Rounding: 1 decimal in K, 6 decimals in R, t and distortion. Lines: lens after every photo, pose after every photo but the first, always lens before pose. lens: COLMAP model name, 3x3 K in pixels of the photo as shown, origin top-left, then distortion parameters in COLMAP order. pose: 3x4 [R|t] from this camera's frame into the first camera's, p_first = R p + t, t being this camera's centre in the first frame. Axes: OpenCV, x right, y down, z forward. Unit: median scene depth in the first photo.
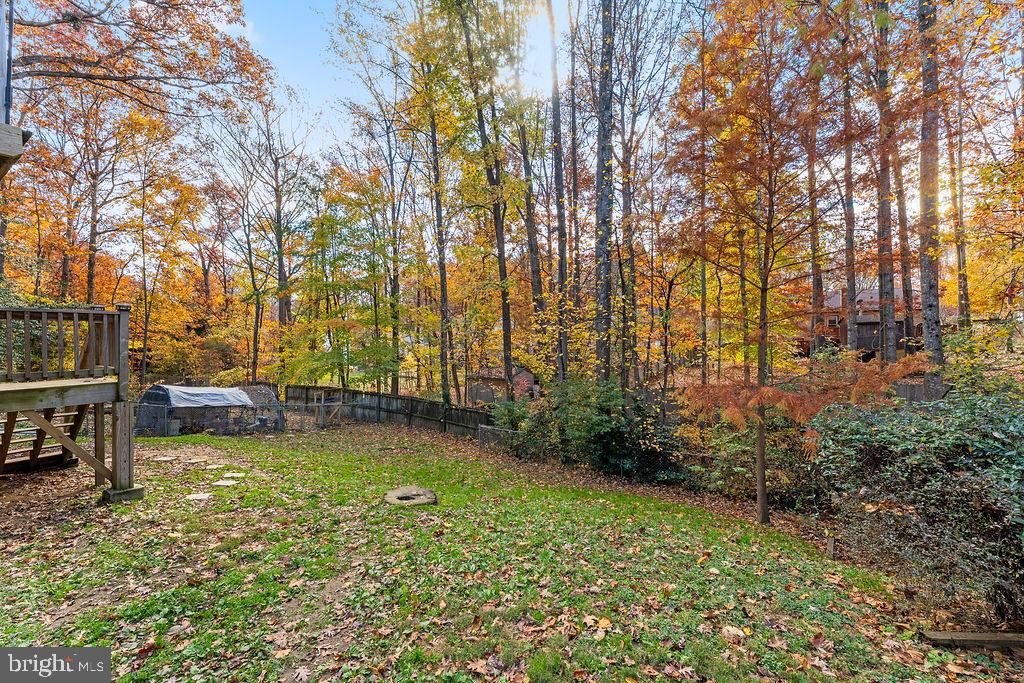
lens RADIAL K [[413.2, 0, 514.2], [0, 413.2, 338.5], [0, 0, 1]] dist [-0.002977, -0.000039]
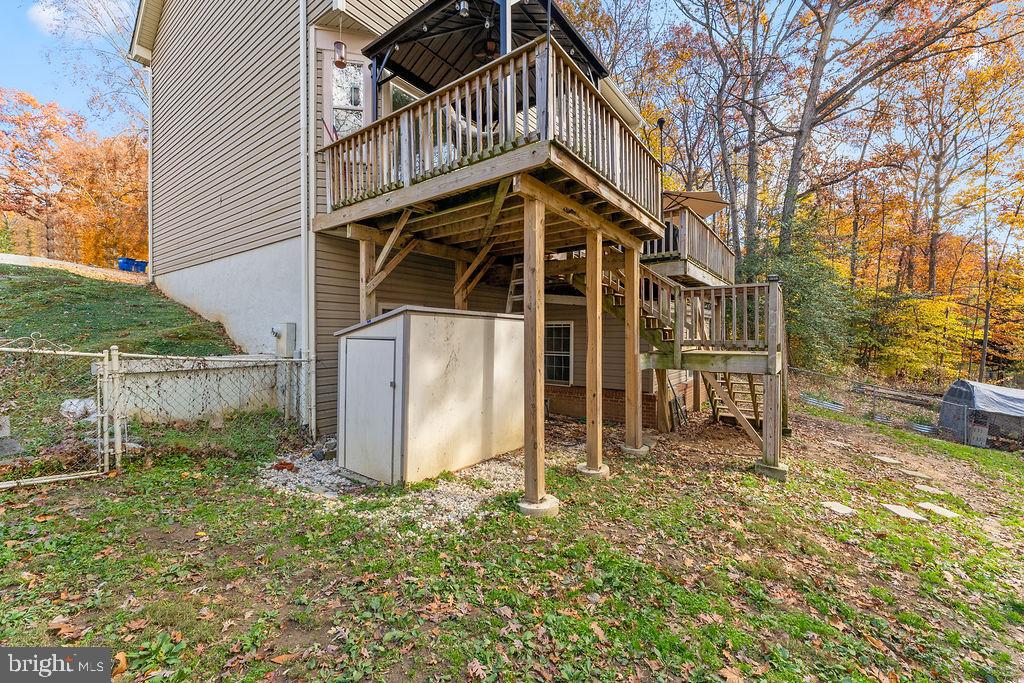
lens RADIAL K [[413.2, 0, 514.4], [0, 413.2, 336.1], [0, 0, 1]] dist [-0.002977, -0.000039]
pose [[-0.089791, 0.003771, -0.995953, 0.067564], [-0.000262, 0.999993, 0.003810, 0.059728], [0.995961, 0.000603, -0.089790, 0.488822]]
